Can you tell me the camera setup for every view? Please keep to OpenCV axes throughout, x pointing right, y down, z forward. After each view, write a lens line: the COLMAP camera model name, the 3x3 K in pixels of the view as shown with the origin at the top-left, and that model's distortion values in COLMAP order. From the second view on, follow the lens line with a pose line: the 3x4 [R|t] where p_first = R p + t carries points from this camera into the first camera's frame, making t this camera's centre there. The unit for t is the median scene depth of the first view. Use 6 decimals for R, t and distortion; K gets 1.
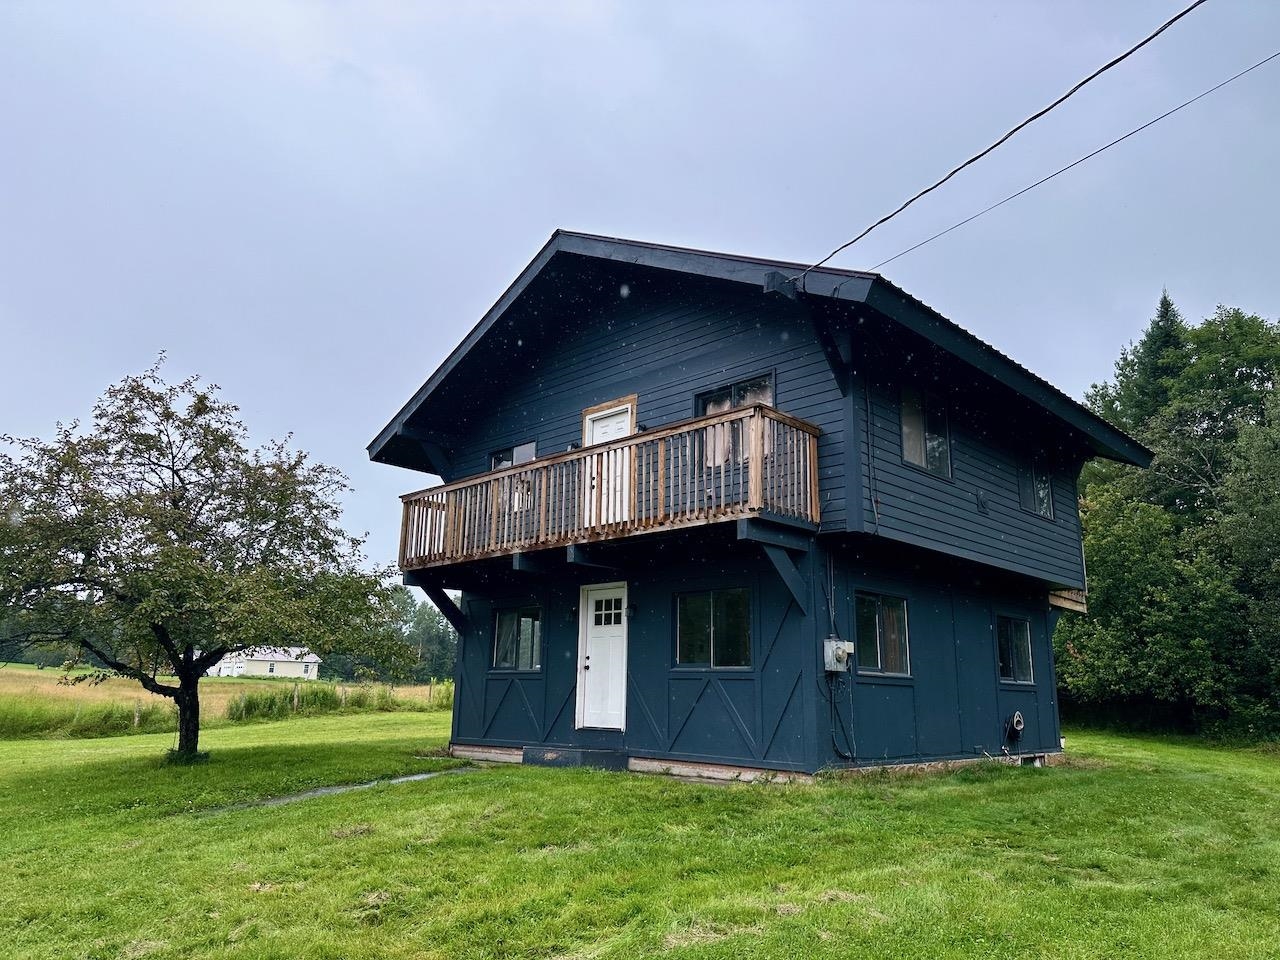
lens RADIAL K [[903.9, 0, 631.3], [0, 903.9, 482.6], [0, 0, 1]] dist [0.103631, -0.119904]
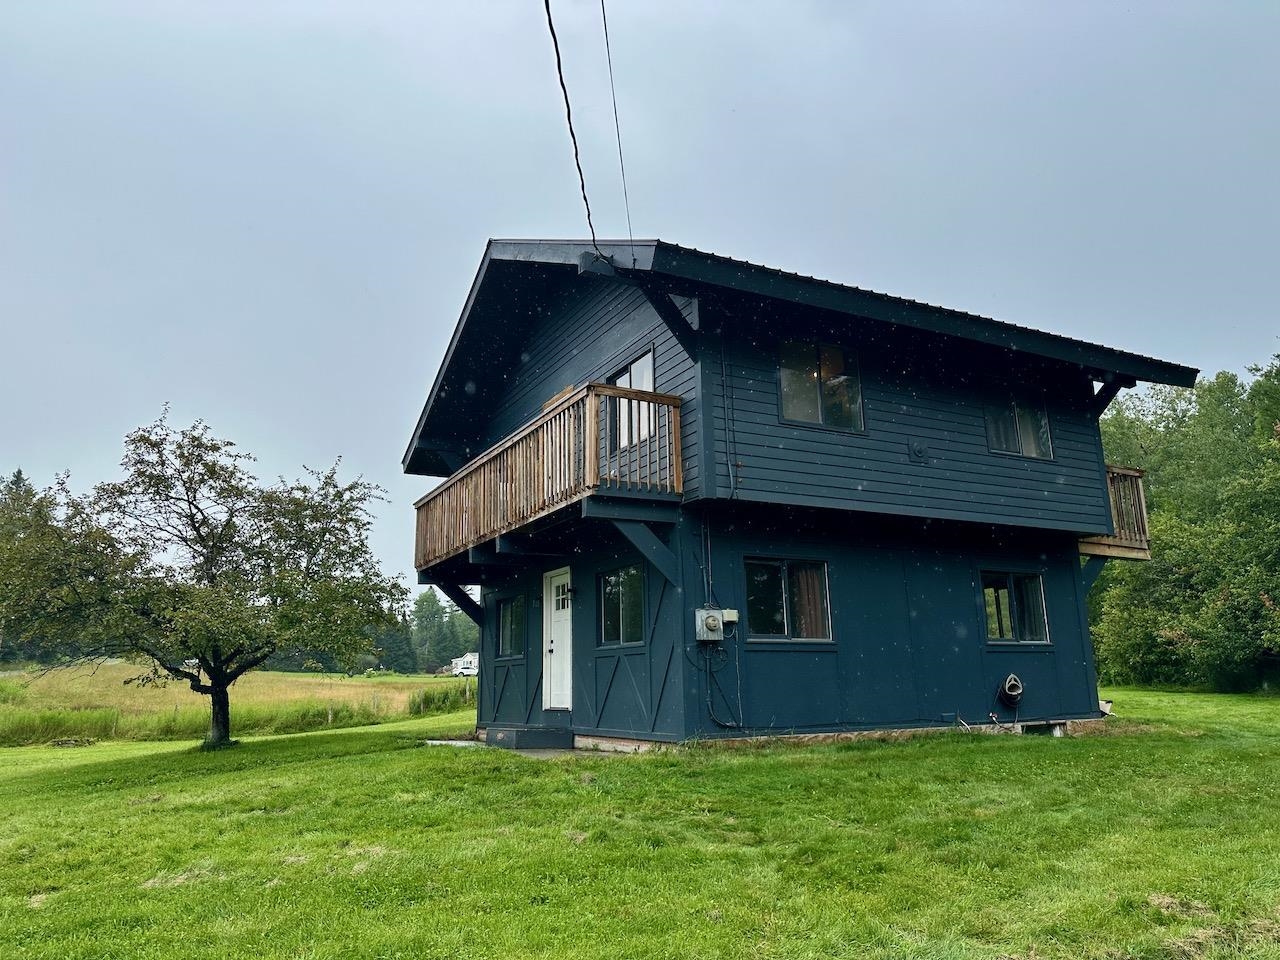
lens RADIAL K [[903.9, 0, 630.2], [0, 903.9, 472.6], [0, 0, 1]] dist [0.103631, -0.119904]
pose [[0.953977, -0.106268, -0.280419, 0.388034], [0.106077, 0.994231, -0.015902, 0.028772], [0.280491, -0.014576, 0.959746, 0.030387]]
